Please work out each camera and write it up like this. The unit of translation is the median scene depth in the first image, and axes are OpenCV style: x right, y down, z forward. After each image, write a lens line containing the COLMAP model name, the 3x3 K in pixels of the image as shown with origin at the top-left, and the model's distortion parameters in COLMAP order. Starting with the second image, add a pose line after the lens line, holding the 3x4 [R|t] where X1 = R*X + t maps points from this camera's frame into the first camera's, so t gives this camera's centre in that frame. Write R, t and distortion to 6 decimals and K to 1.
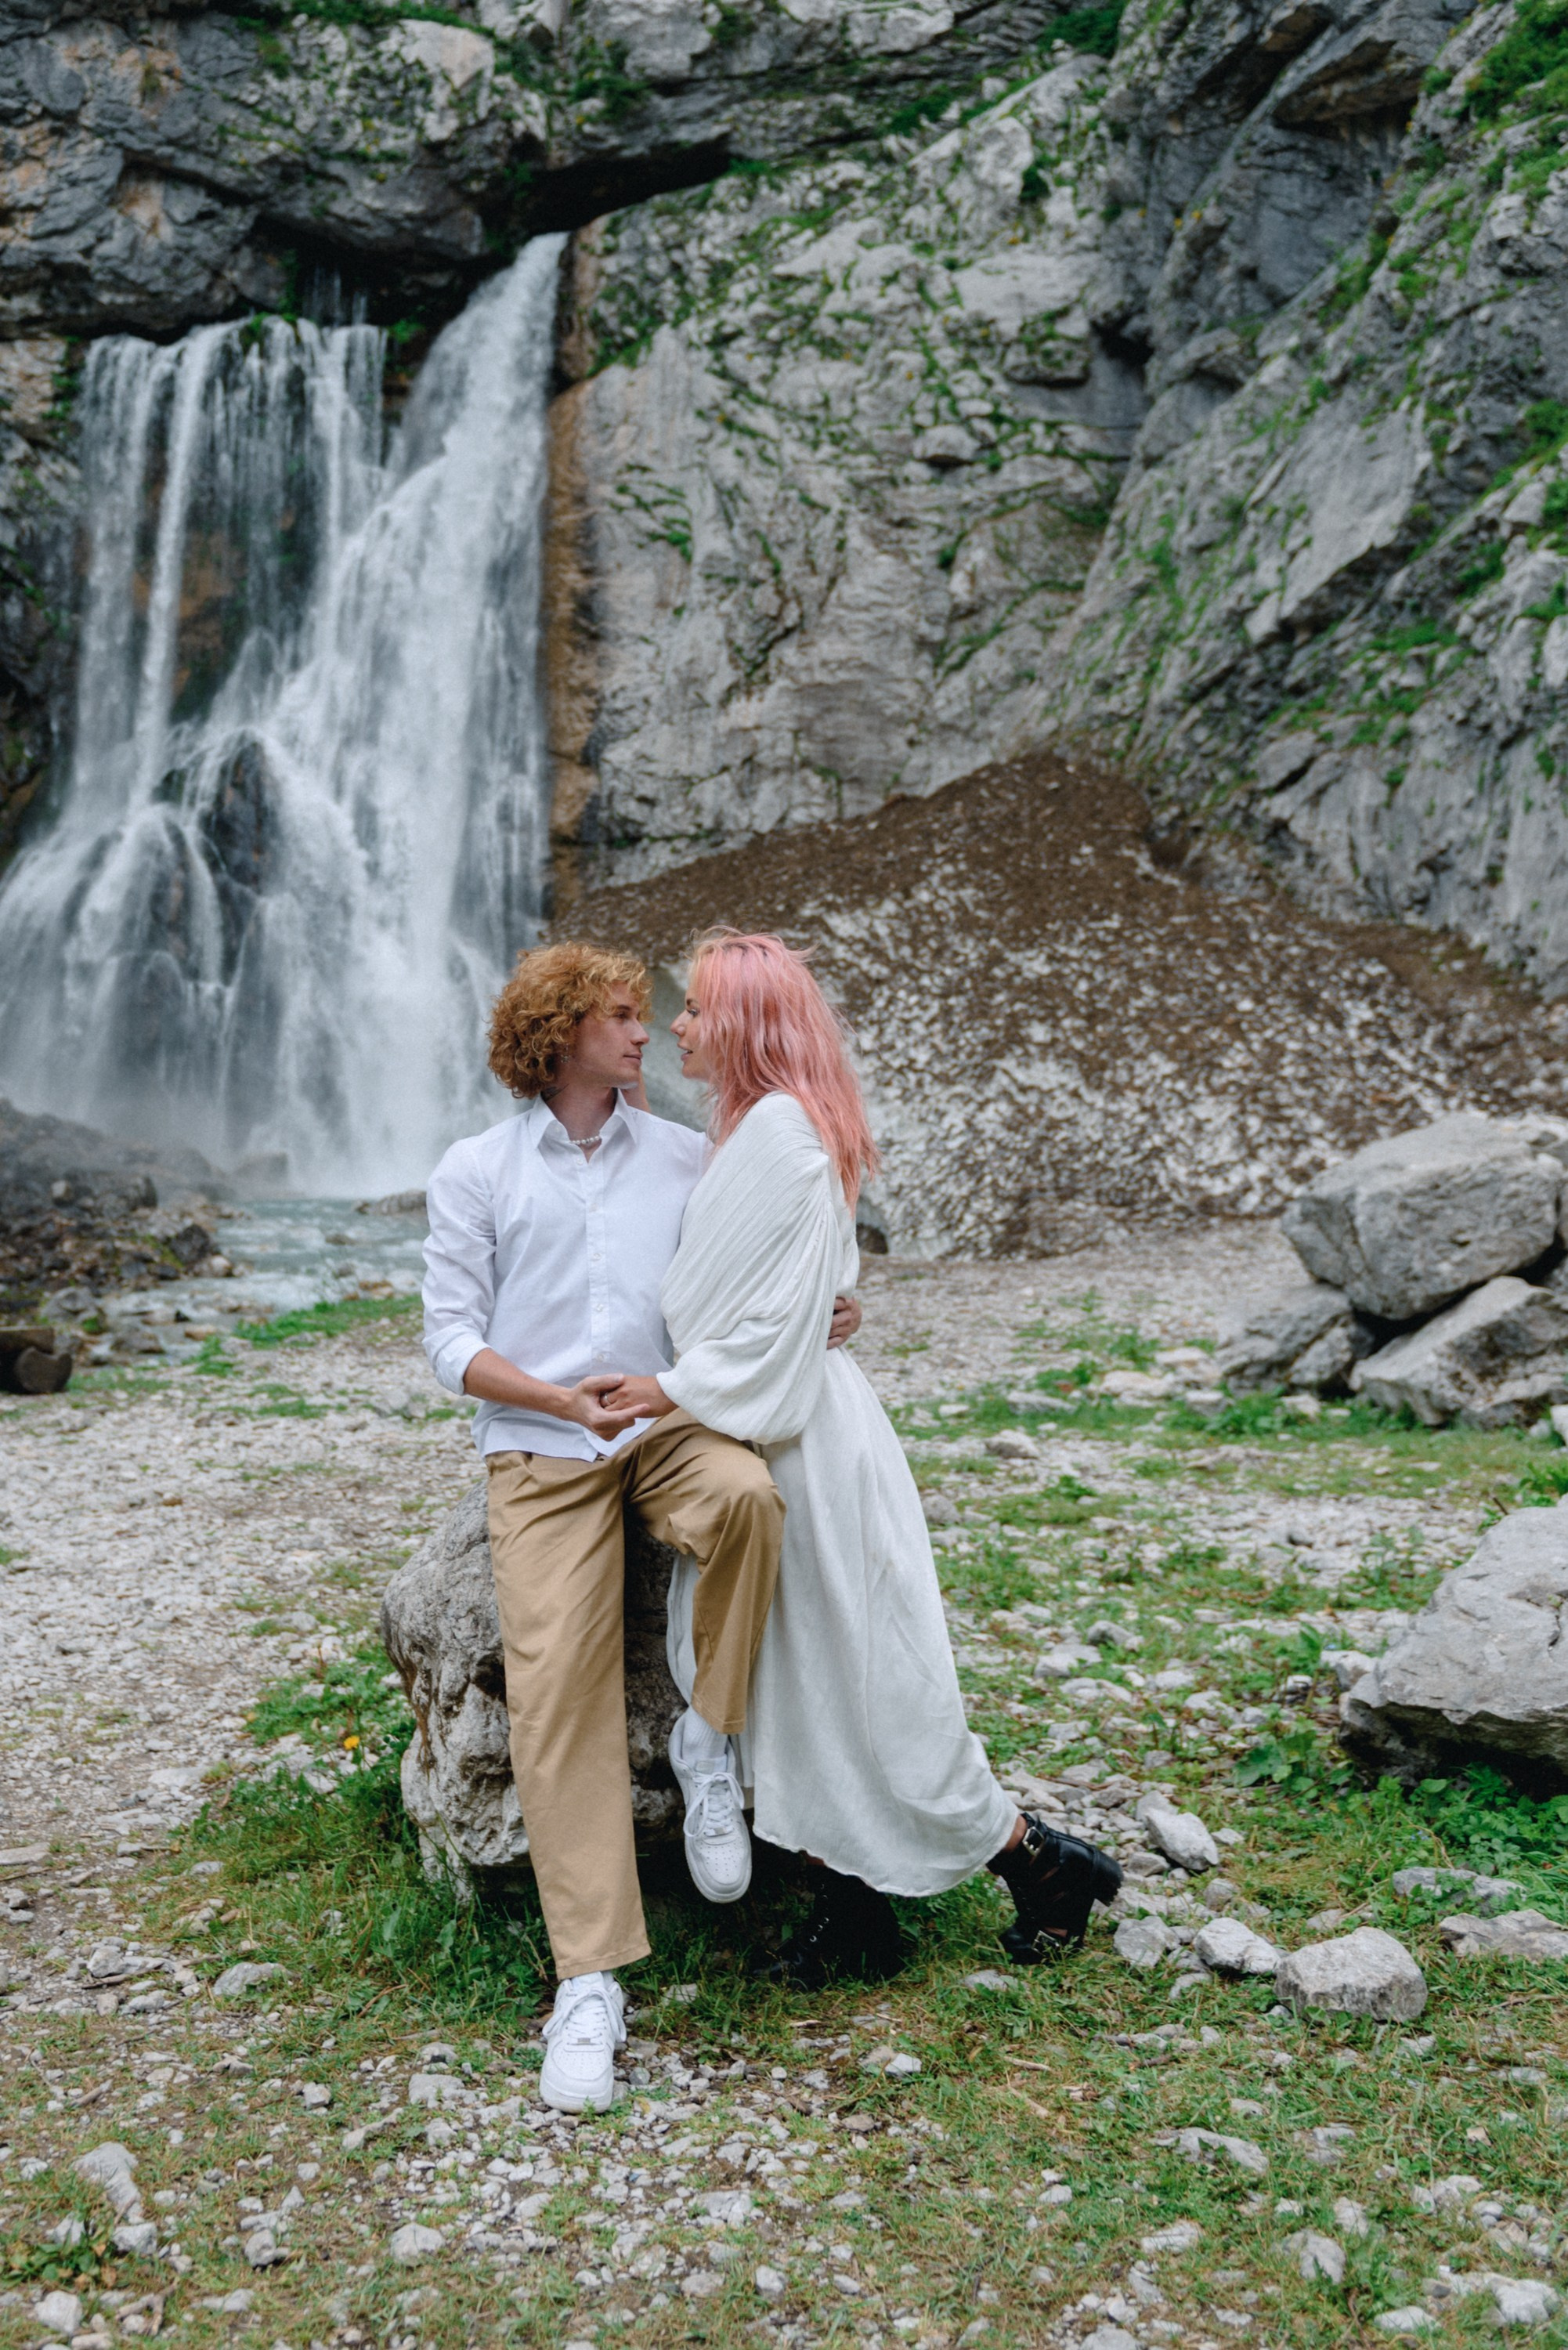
lens RADIAL K [[2078.7, 0, 625.1], [0, 2078.7, 1068.6], [0, 0, 1]] dist [0.018683, -0.023361]
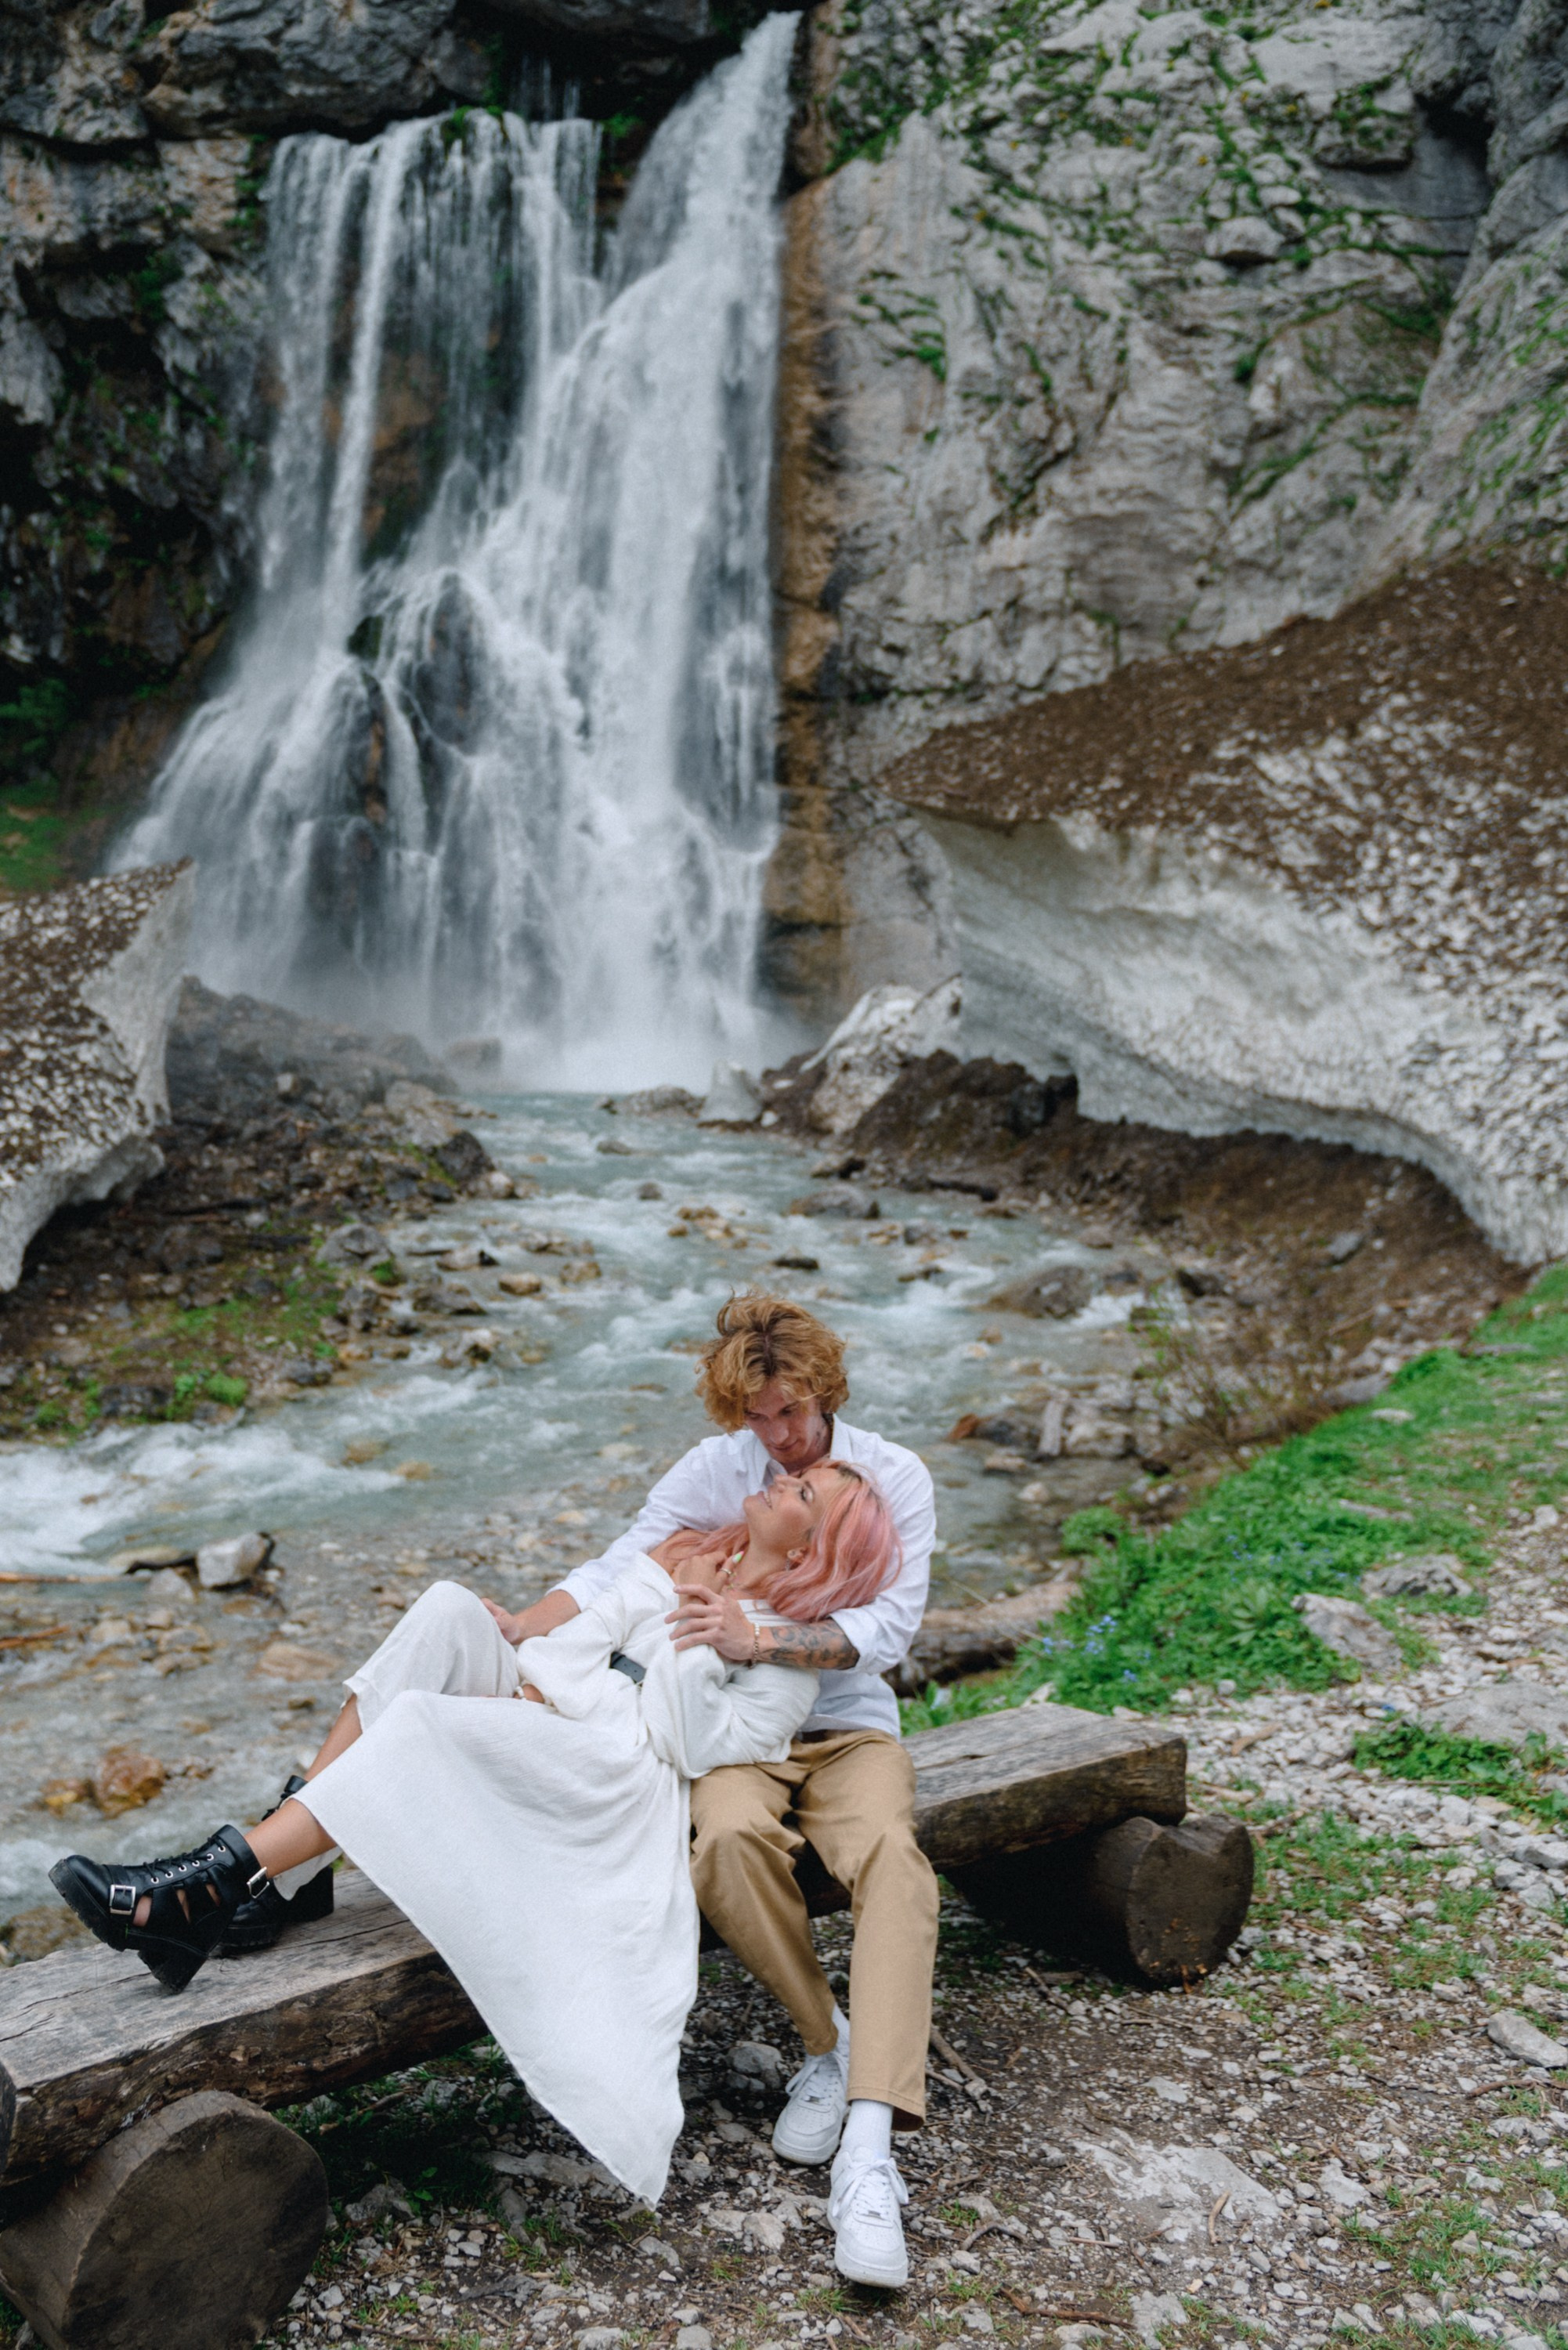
lens RADIAL K [[2078.7, 0, 628.8], [0, 2078.7, 1069.3], [0, 0, 1]] dist [0.018683, -0.023361]
pose [[0.997862, 0.013838, -0.063869, -0.044025], [-0.010205, 0.998330, 0.056858, 0.001394], [0.064549, -0.056085, 0.996337, 0.091219]]
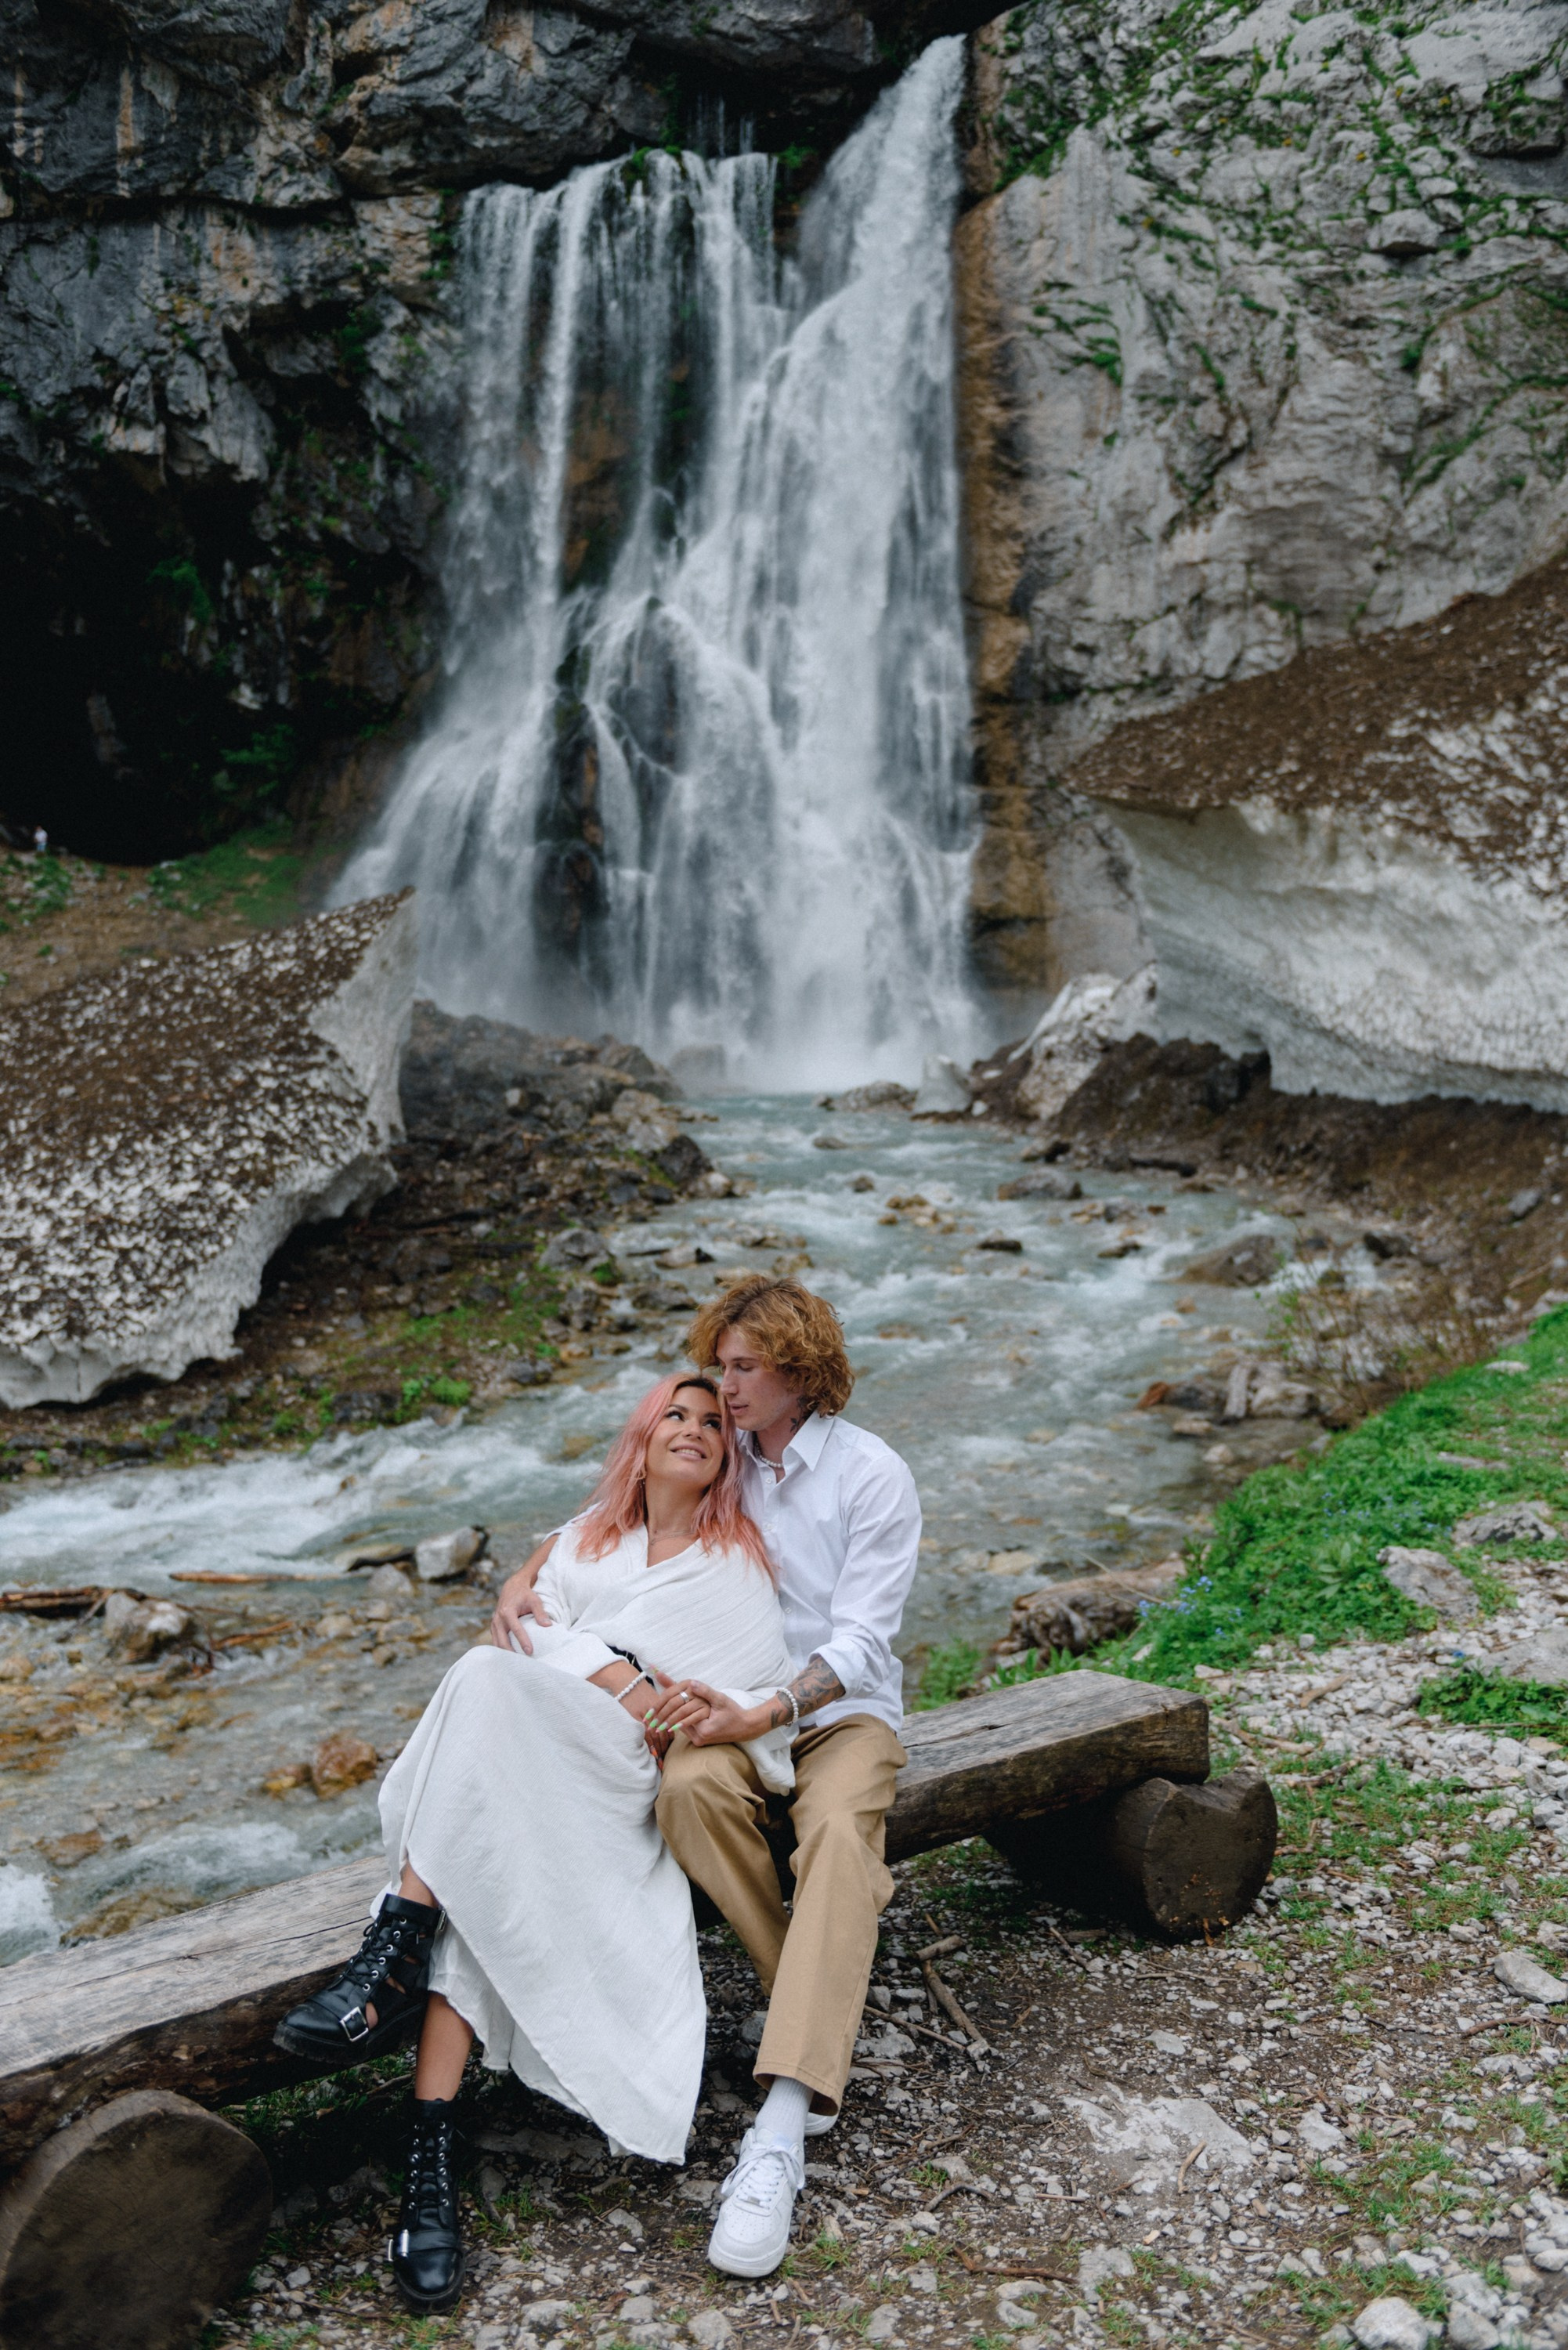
lens RADIAL K [[1986.8, 0, 806.2], [0, 1986.8, 1146.2], [0, 0, 1]] dist [-0.017650, -0.012466]
pose [[0.995242, -0.033911, -0.091346, -0.039711], [0.042619, 0.994552, 0.095127, 0.001629], [0.087622, -0.098568, 0.991265, 0.093054]]
